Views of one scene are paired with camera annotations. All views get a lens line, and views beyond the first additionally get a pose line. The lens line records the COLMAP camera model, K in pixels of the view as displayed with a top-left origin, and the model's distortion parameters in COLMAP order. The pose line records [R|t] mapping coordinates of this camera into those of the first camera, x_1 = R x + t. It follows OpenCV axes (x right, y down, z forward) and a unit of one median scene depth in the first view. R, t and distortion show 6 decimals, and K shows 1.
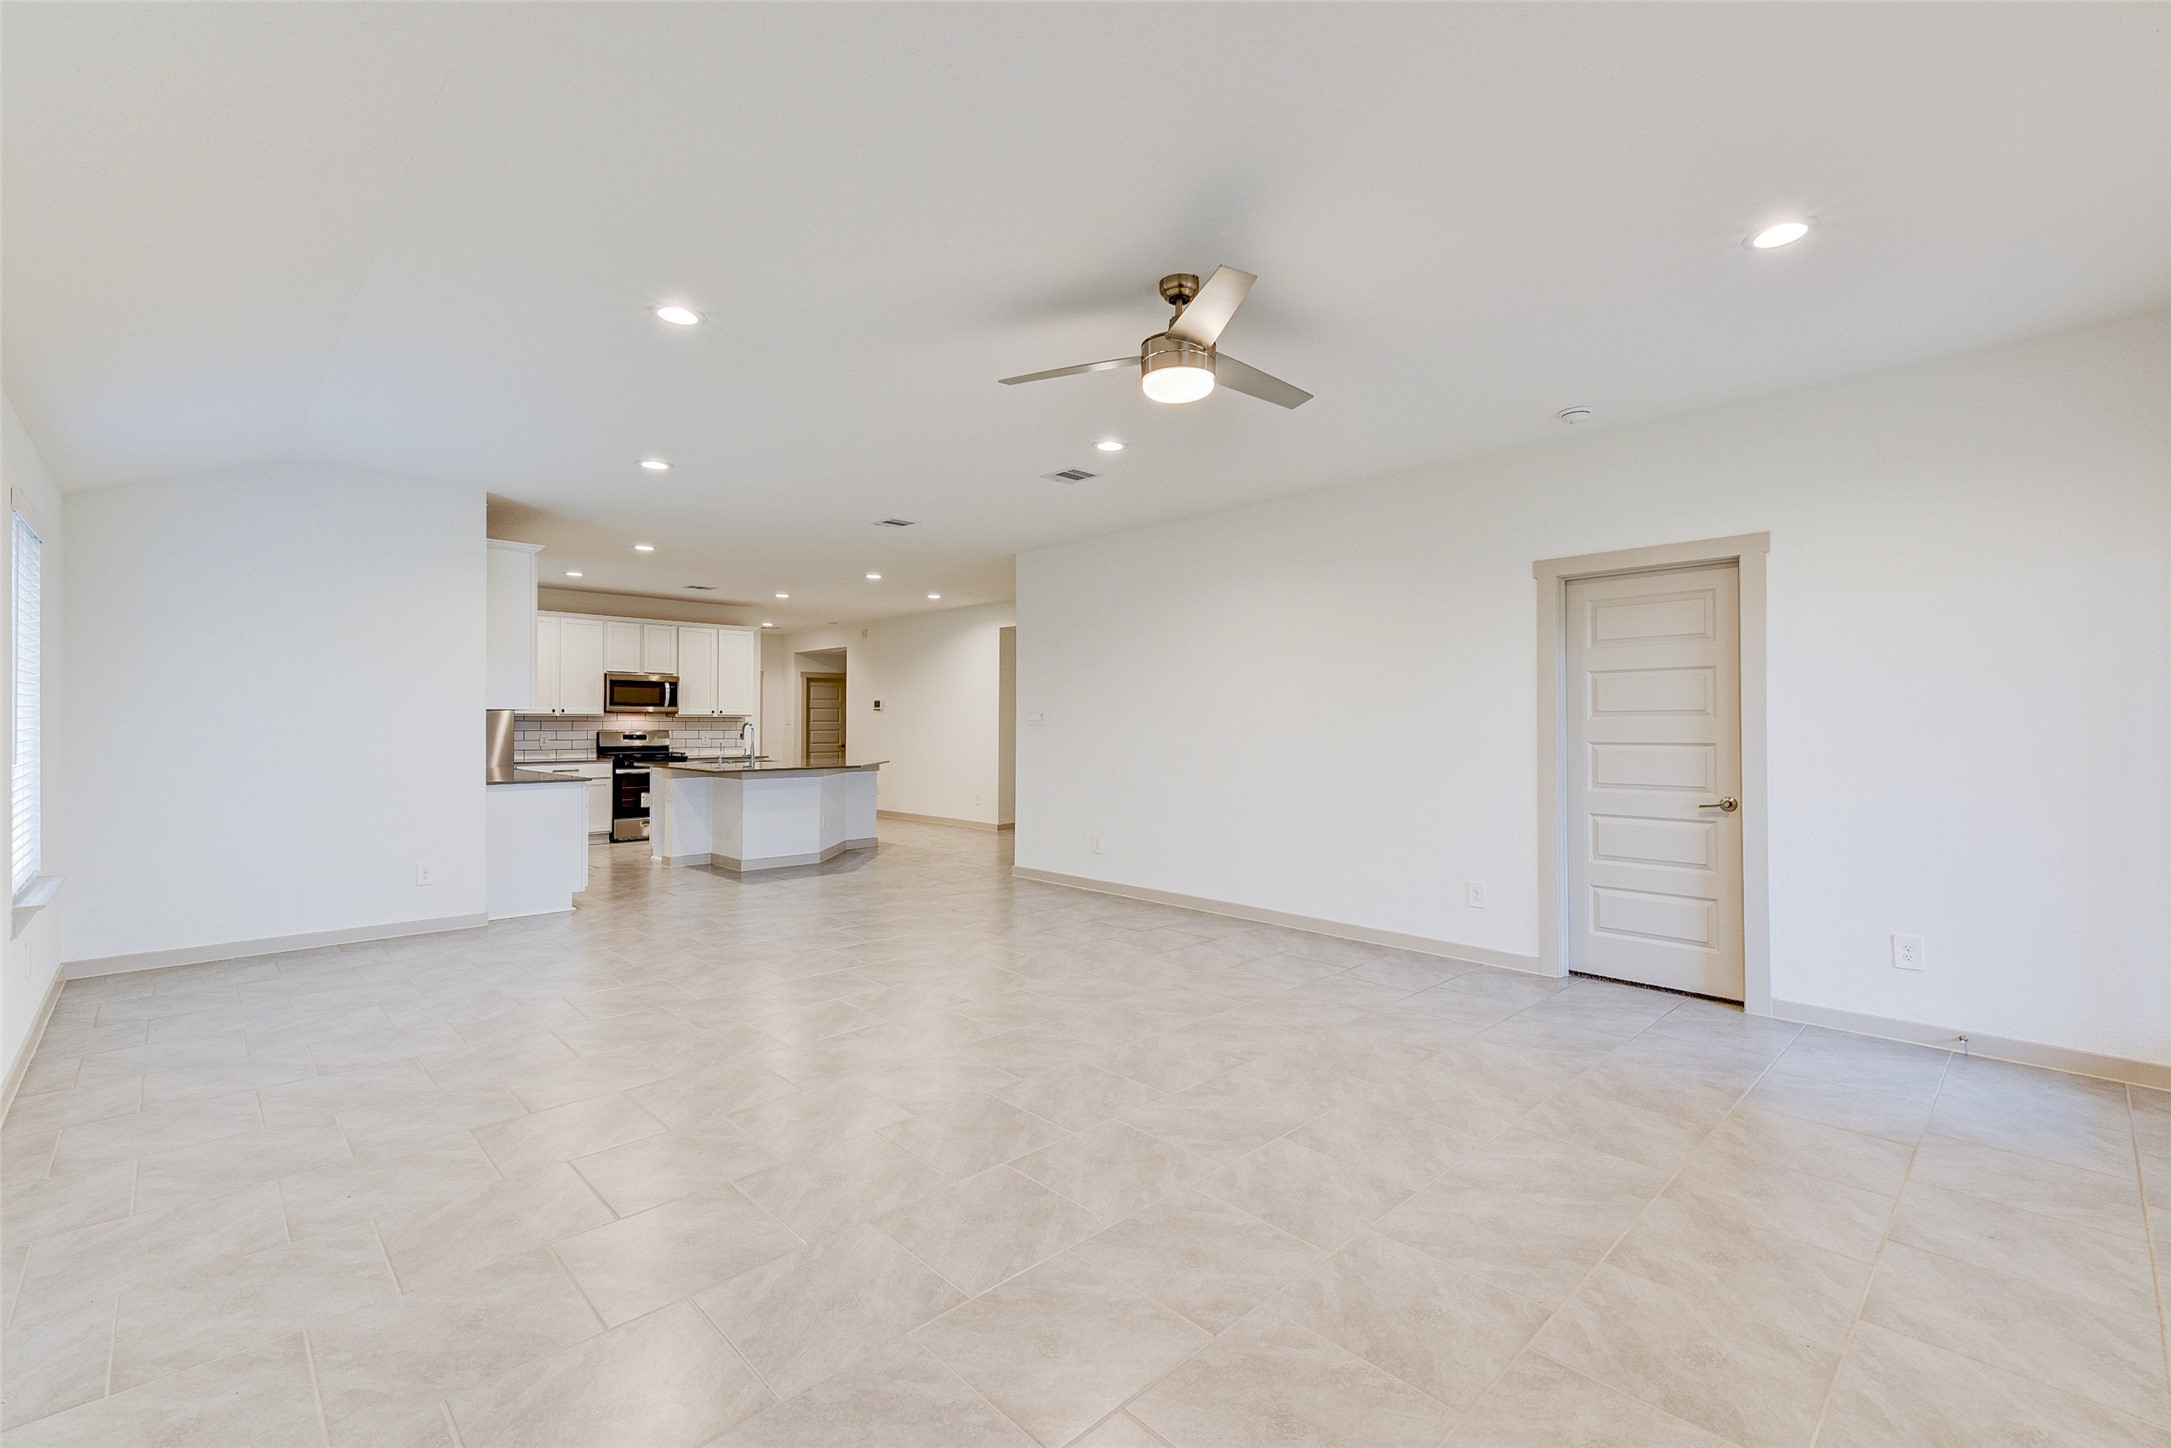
lens RADIAL K [[943.7, 0, 1086.6], [0, 943.7, 717.0], [0, 0, 1]] dist [0.043625, 0.000112]
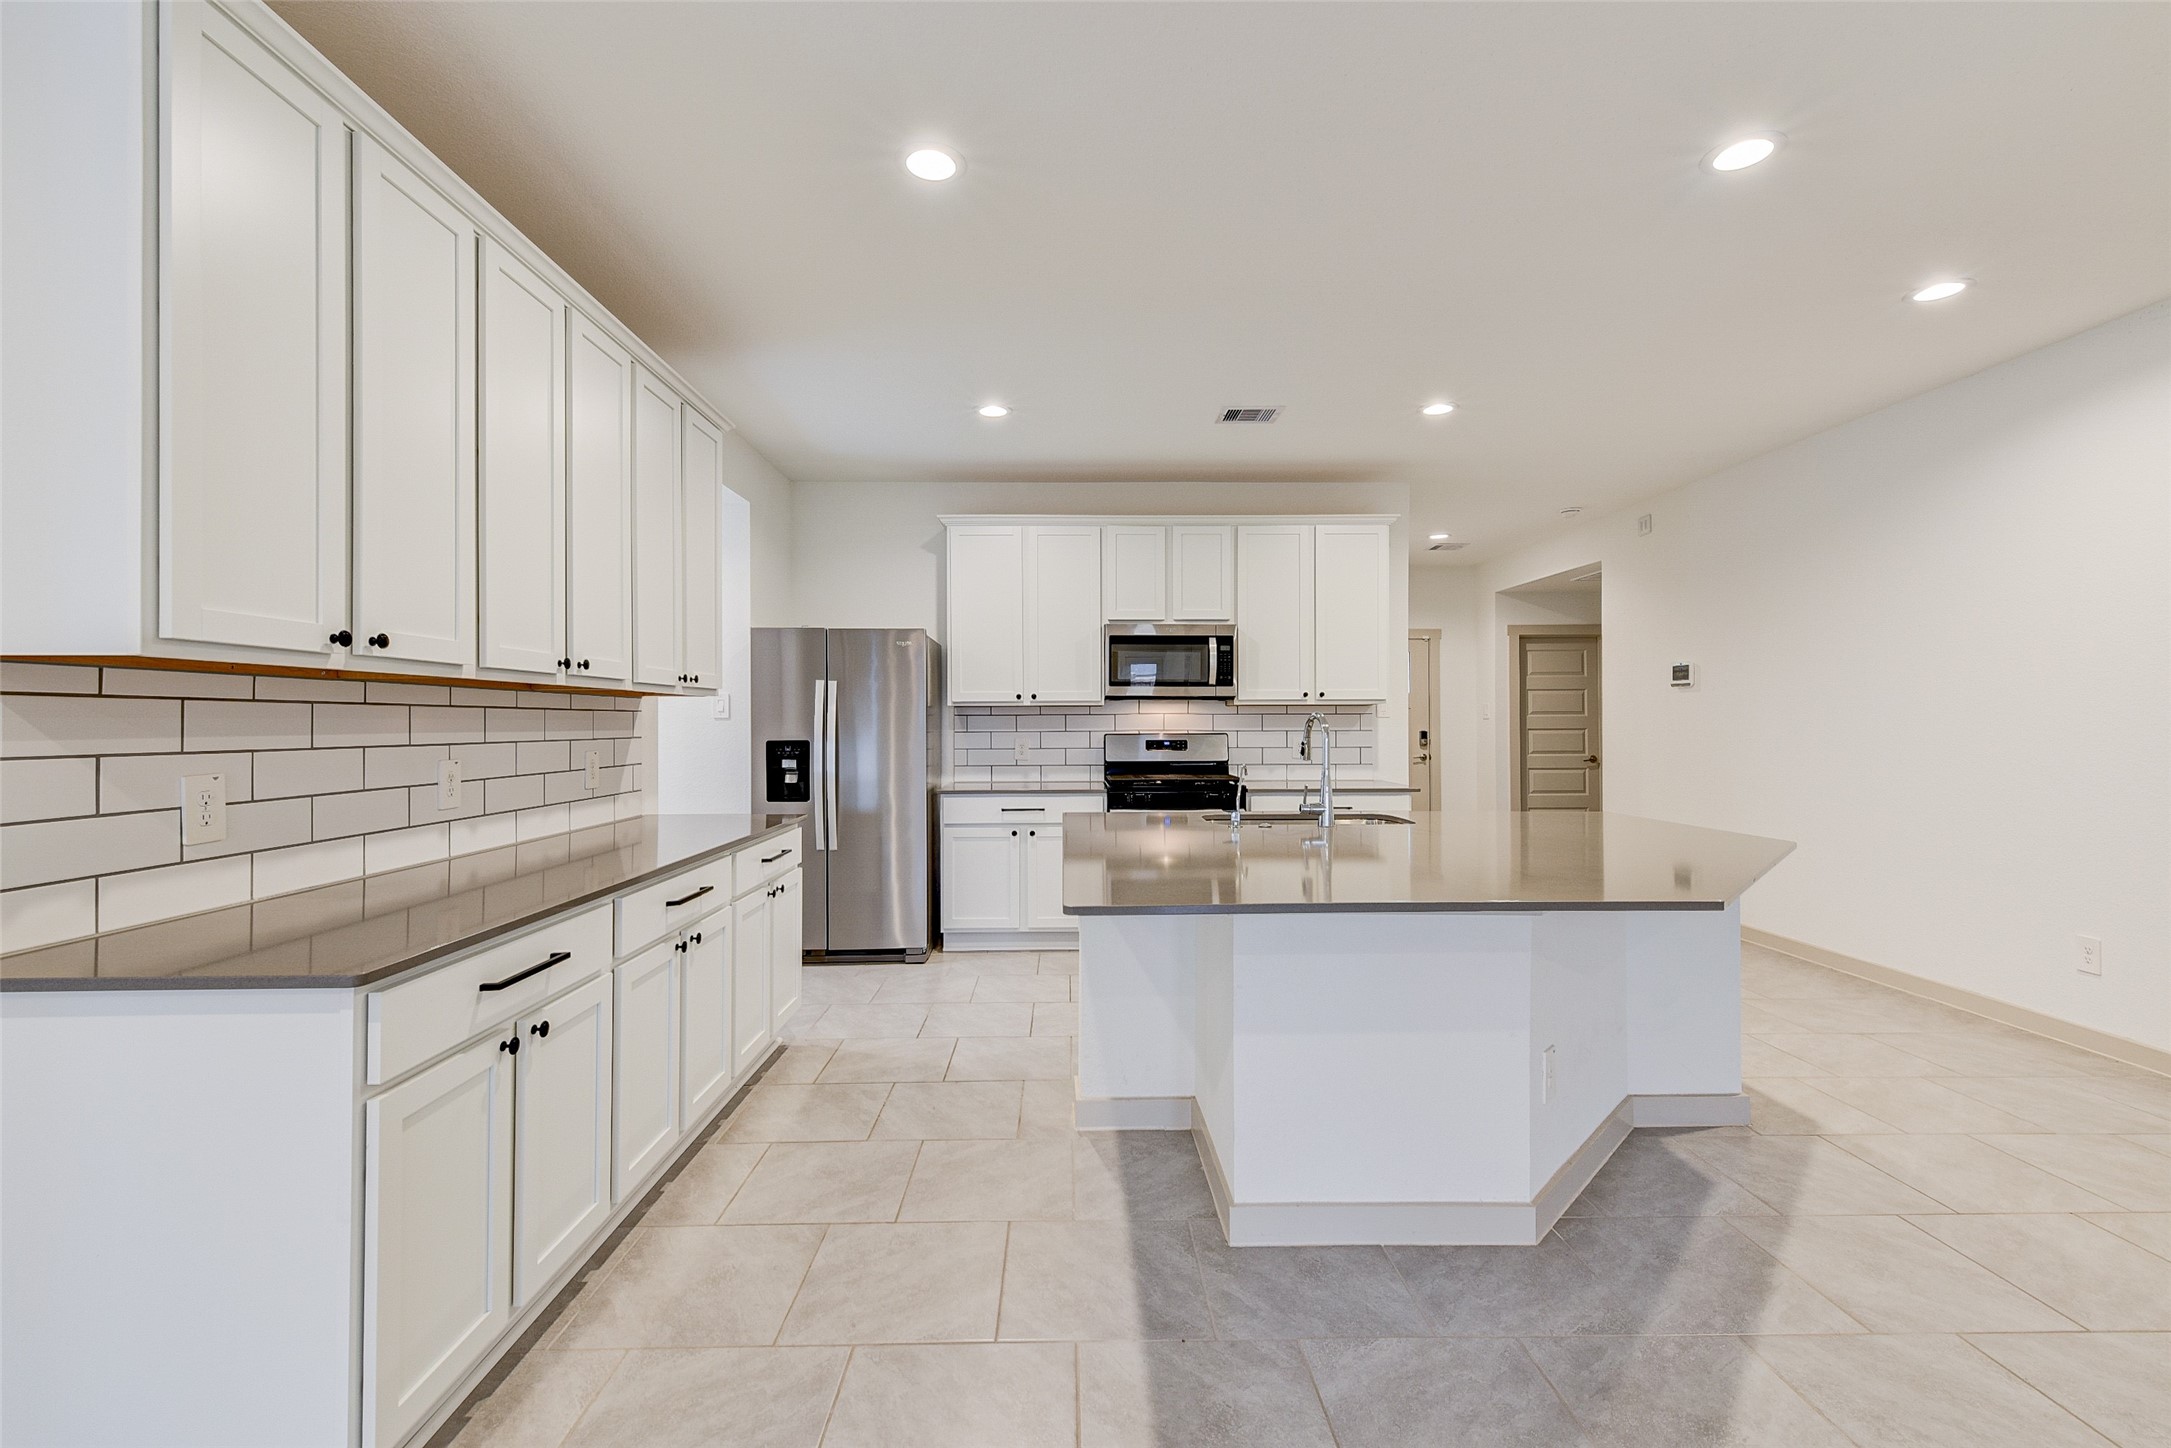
lens RADIAL K [[943.7, 0, 1086.6], [0, 943.7, 717.0], [0, 0, 1]] dist [0.043625, 0.000112]
pose [[0.743107, -0.007602, -0.669130, -0.152147], [0.010312, 0.999947, 0.000091, 0.005285], [0.669094, -0.006968, 0.743145, 0.569651]]
